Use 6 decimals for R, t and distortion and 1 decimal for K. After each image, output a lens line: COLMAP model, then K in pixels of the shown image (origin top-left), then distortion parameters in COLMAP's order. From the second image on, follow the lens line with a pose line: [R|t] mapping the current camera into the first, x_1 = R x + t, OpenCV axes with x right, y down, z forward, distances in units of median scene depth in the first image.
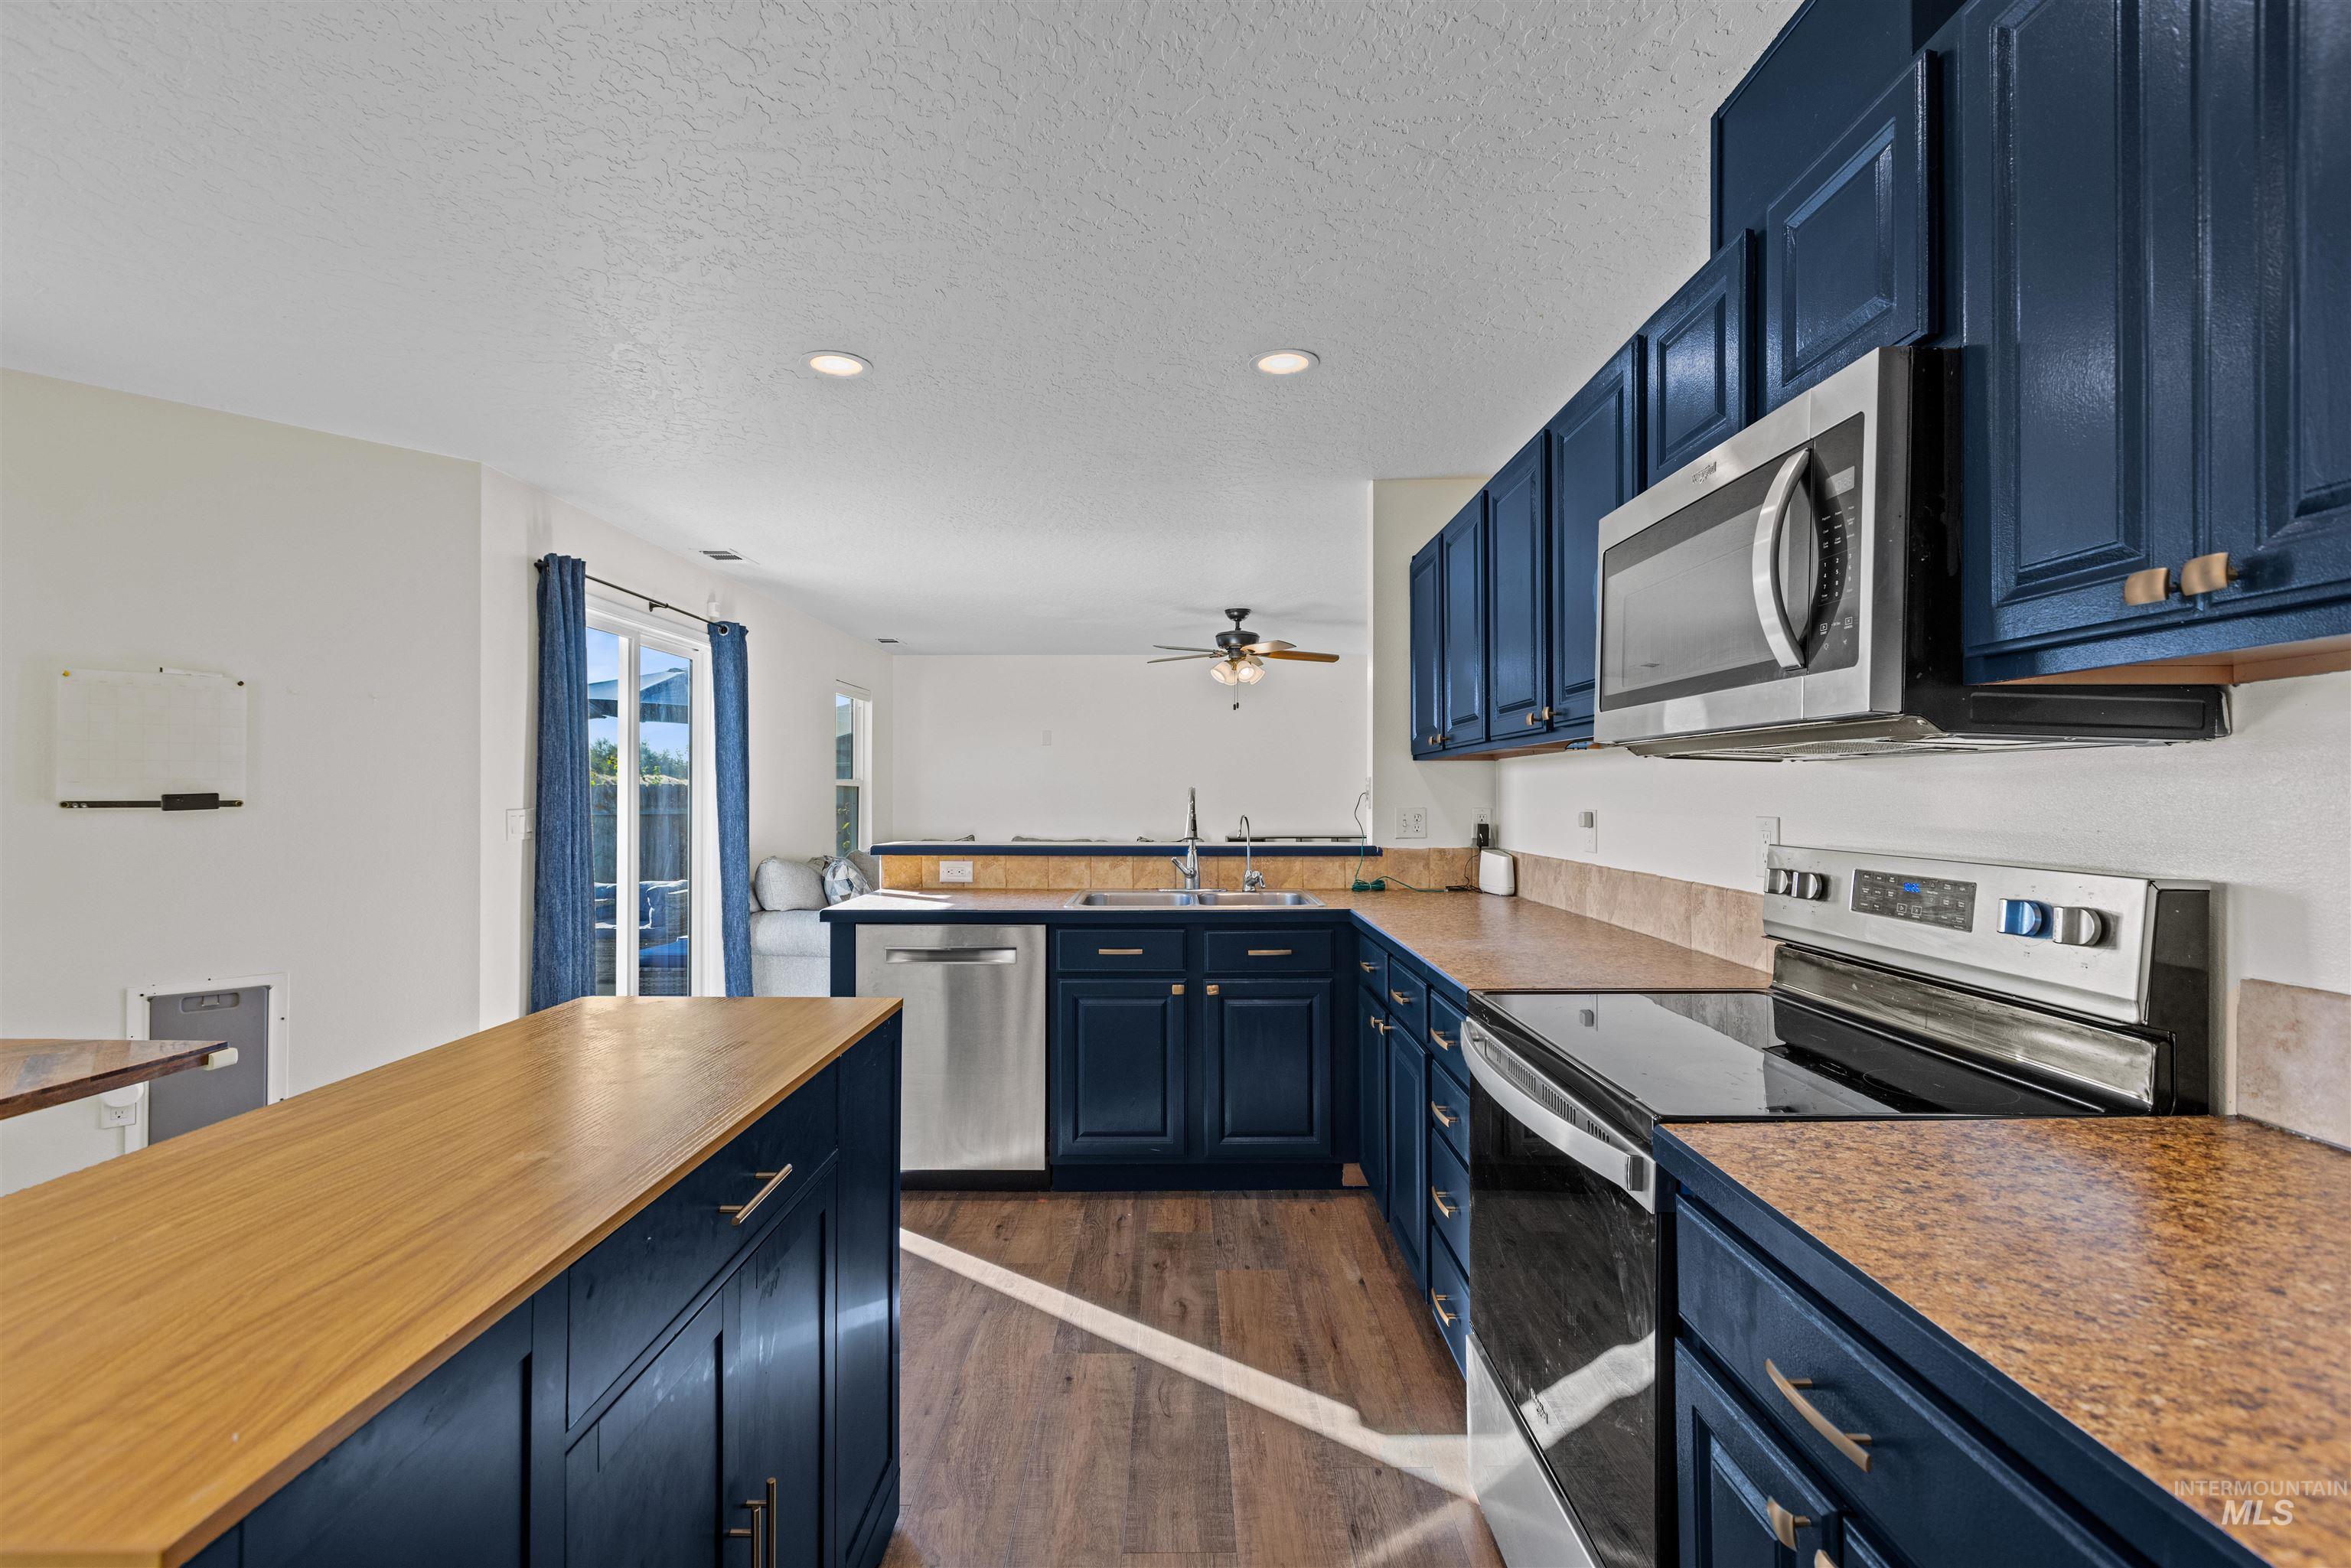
lens RADIAL K [[1056.9, 0, 1183.3], [0, 1056.9, 782.2], [0, 0, 1]] dist [-0.003635, -0.000081]
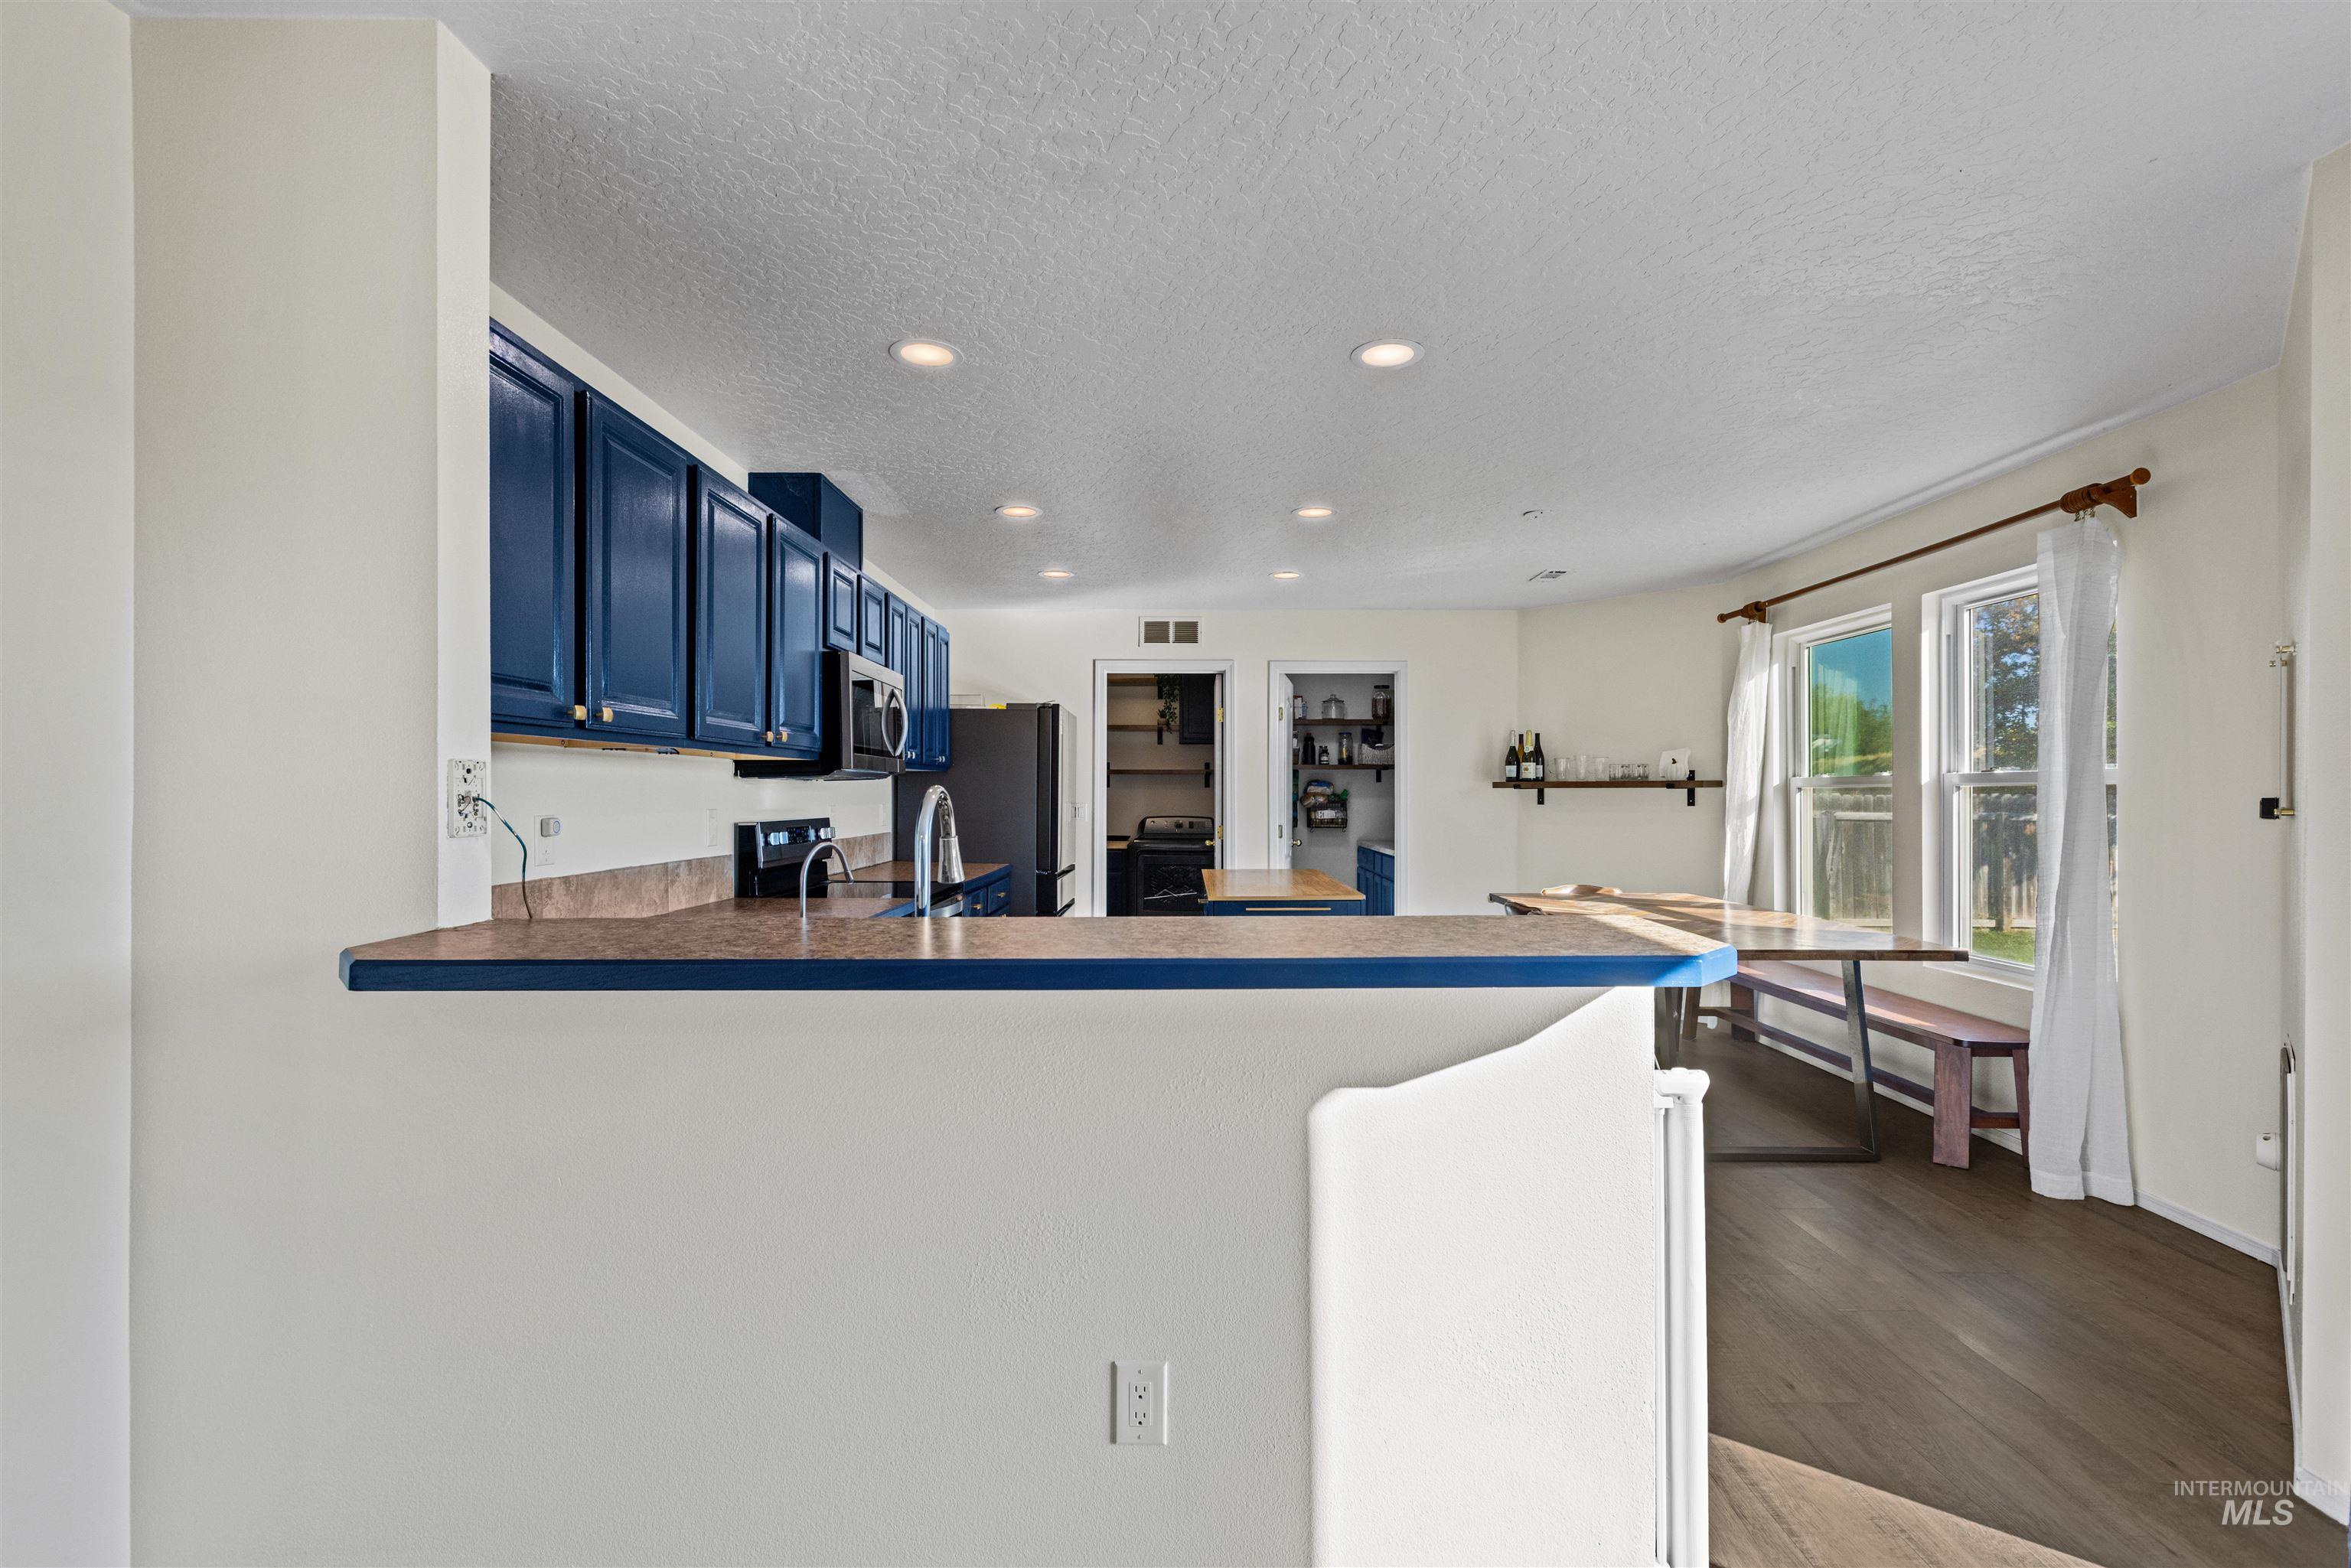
lens RADIAL K [[1056.9, 0, 1184.7], [0, 1056.9, 791.4], [0, 0, 1]] dist [-0.003635, -0.000081]
pose [[-0.999997, -0.001960, 0.001621, -0.190405], [-0.001977, 0.999943, -0.010487, 0.019355], [-0.001600, -0.010491, -0.999944, 2.582452]]
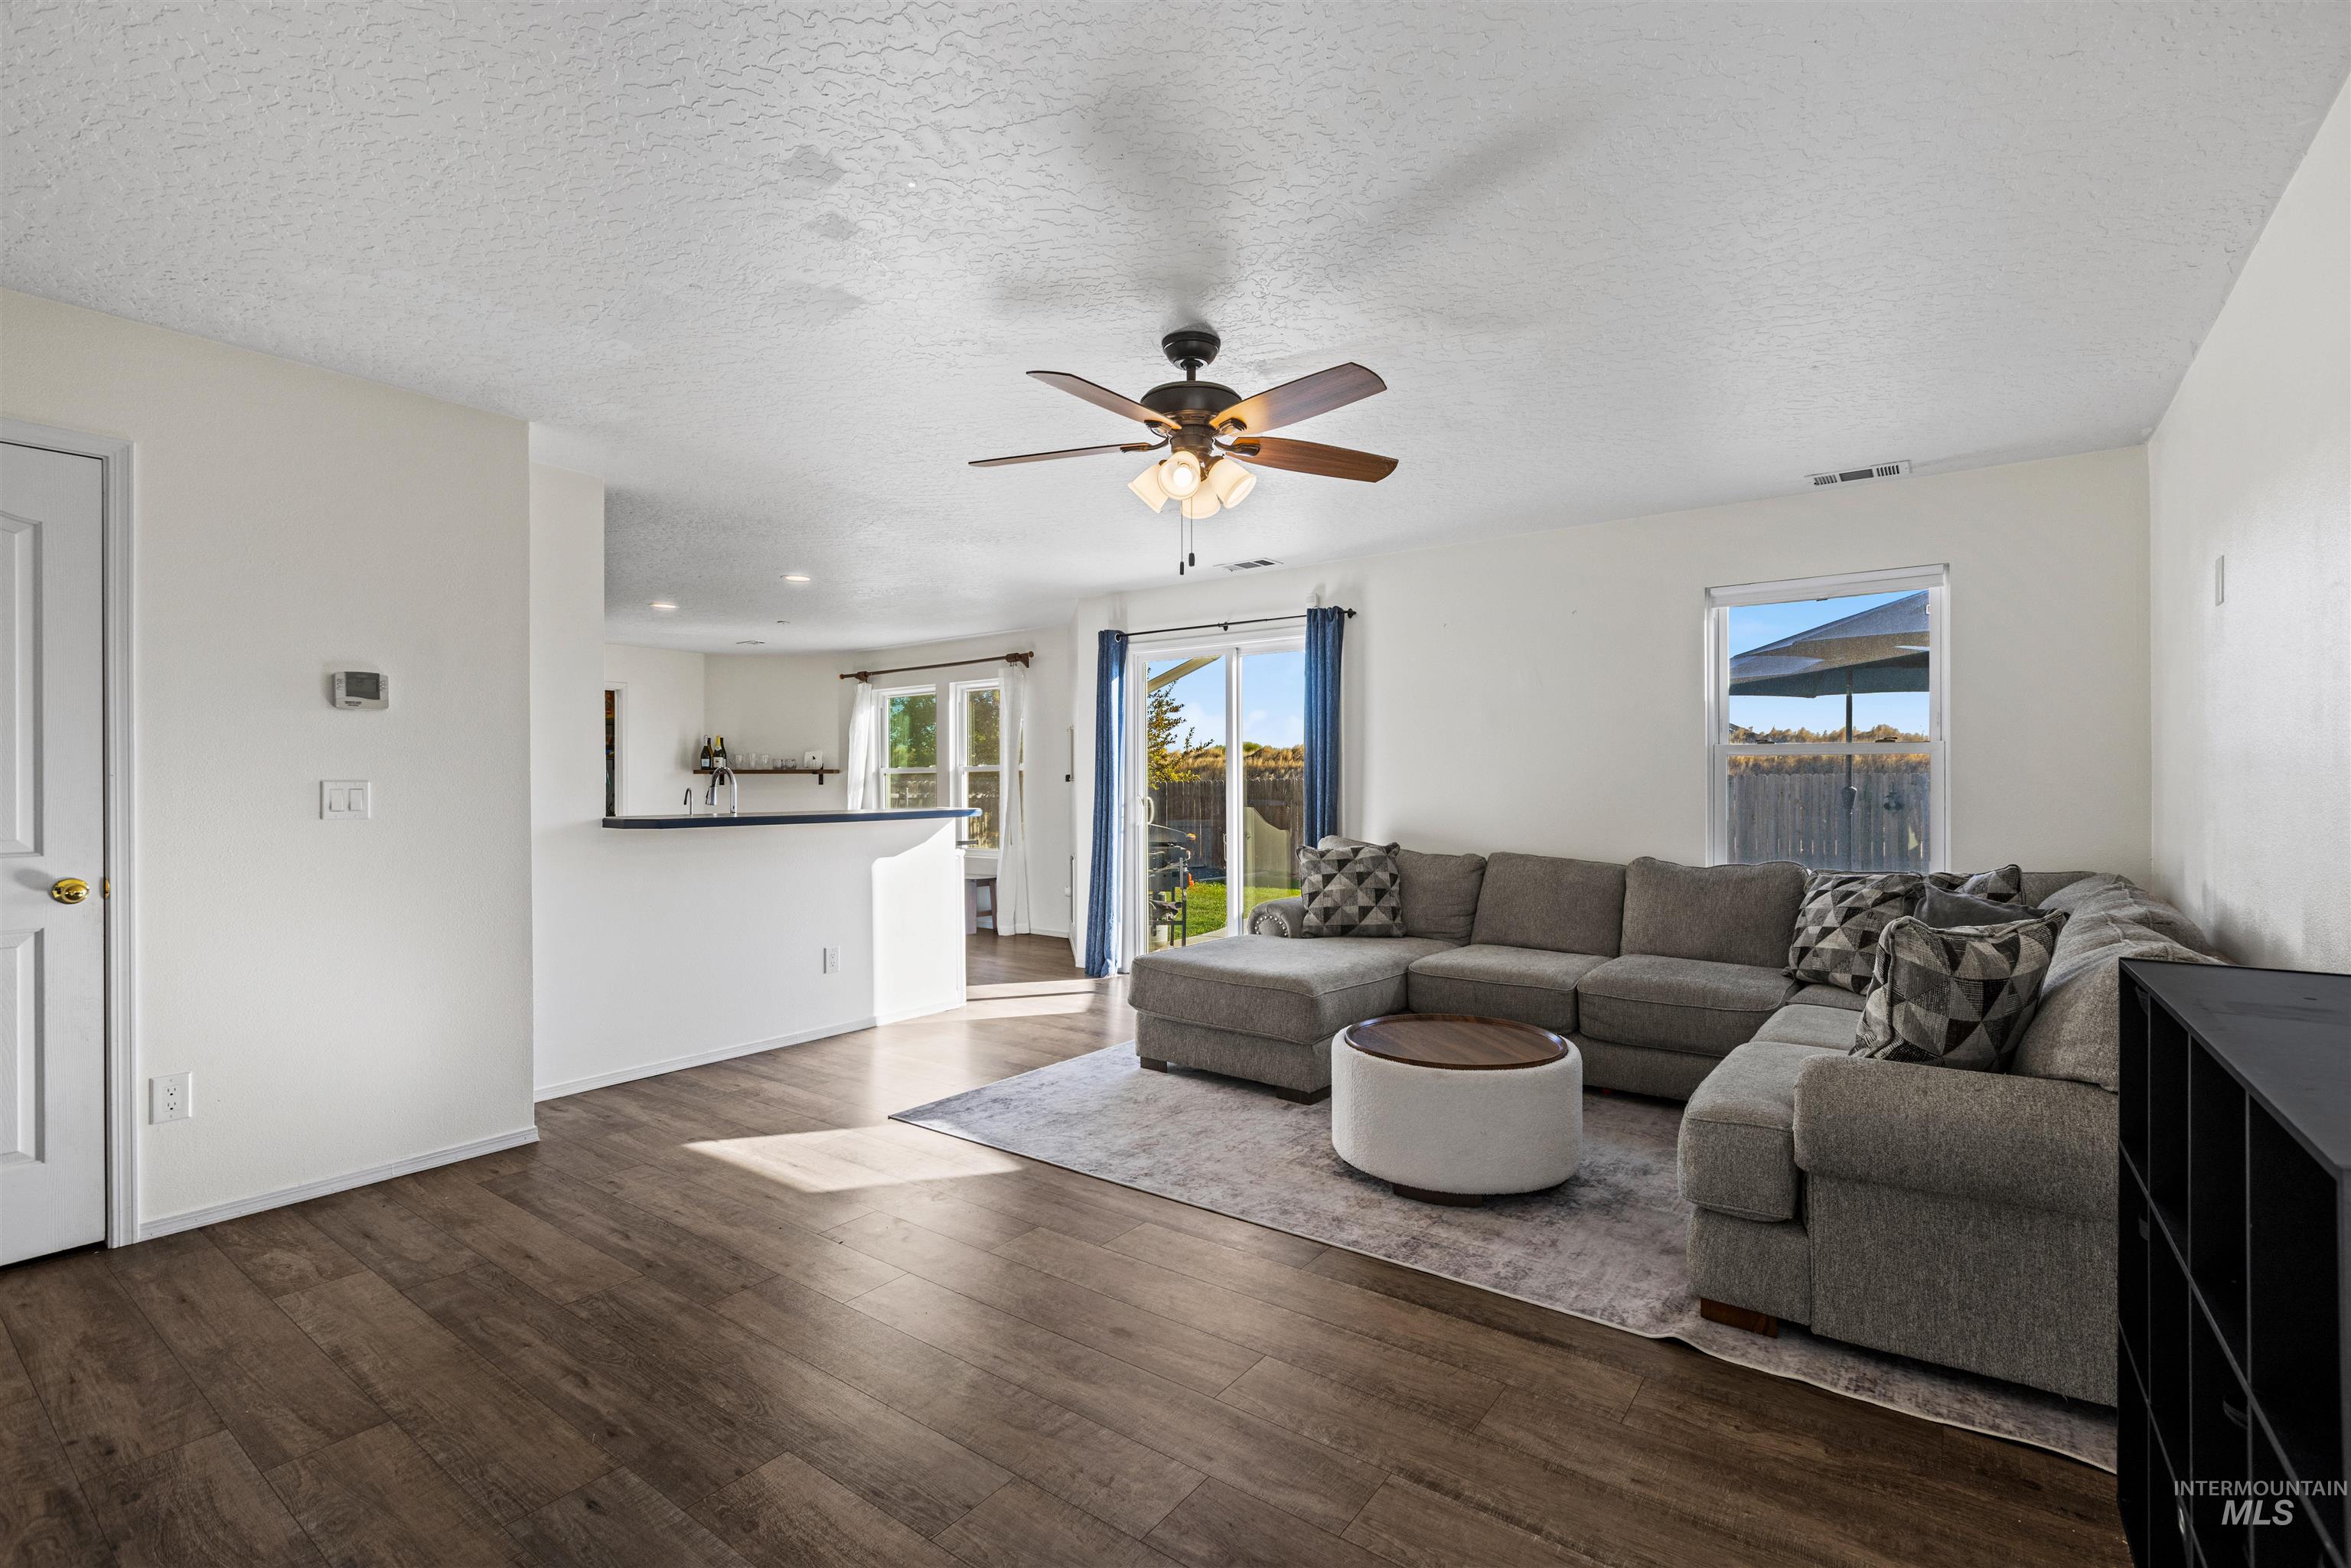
lens RADIAL K [[1056.9, 0, 1185.0], [0, 1056.9, 784.4], [0, 0, 1]] dist [-0.003635, -0.000081]
pose [[-0.600135, 0.003613, -0.799890, 1.233248], [0.011759, 0.999922, -0.004306, 0.063062], [0.799812, -0.011990, -0.600131, 3.881506]]
